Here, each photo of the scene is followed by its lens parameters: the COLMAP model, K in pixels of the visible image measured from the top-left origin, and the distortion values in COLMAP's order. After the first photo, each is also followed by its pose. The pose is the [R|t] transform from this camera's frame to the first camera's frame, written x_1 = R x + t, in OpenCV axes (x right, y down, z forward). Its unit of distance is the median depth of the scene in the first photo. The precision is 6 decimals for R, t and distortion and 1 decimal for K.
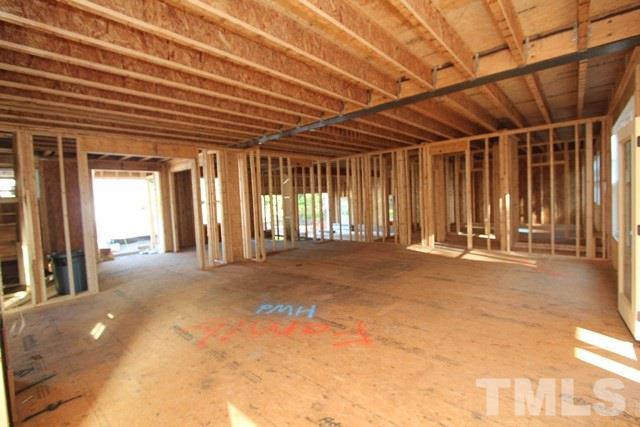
lens RADIAL K [[294.7, 0, 321.7], [0, 294.7, 213.6], [0, 0, 1]] dist [-0.014377, 0.000548]
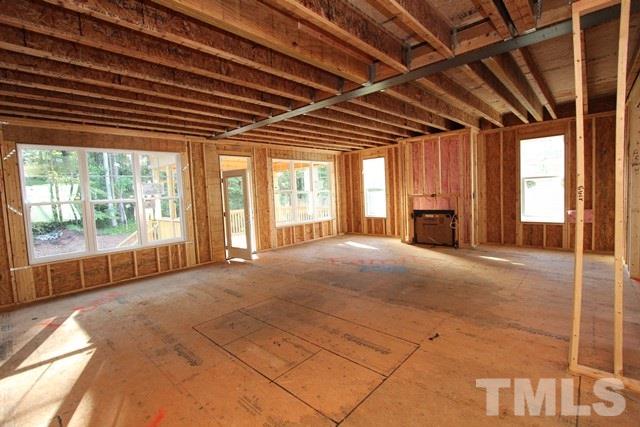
lens RADIAL K [[294.7, 0, 322.5], [0, 294.7, 211.5], [0, 0, 1]] dist [-0.014377, 0.000548]
pose [[-0.995167, 0.093161, 0.031034, 0.083466], [0.096318, 0.987602, 0.123953, -0.120617], [-0.019102, 0.126343, -0.991803, 2.048720]]
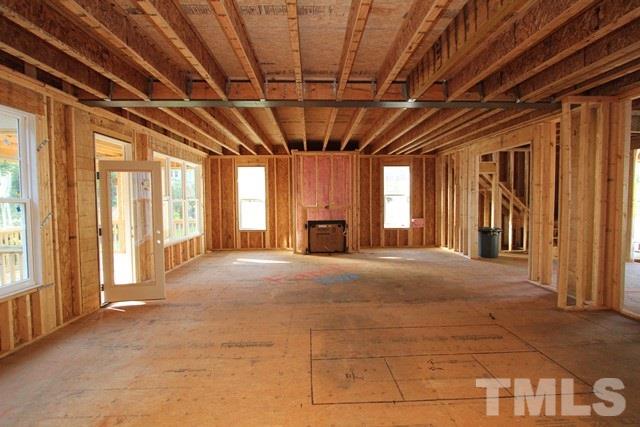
lens RADIAL K [[294.7, 0, 324.1], [0, 294.7, 210.5], [0, 0, 1]] dist [-0.014377, 0.000548]
pose [[-0.720026, 0.083608, -0.688892, 0.748514], [0.005161, 0.993333, 0.115162, -0.132067], [0.693928, 0.079364, -0.715657, 1.677488]]
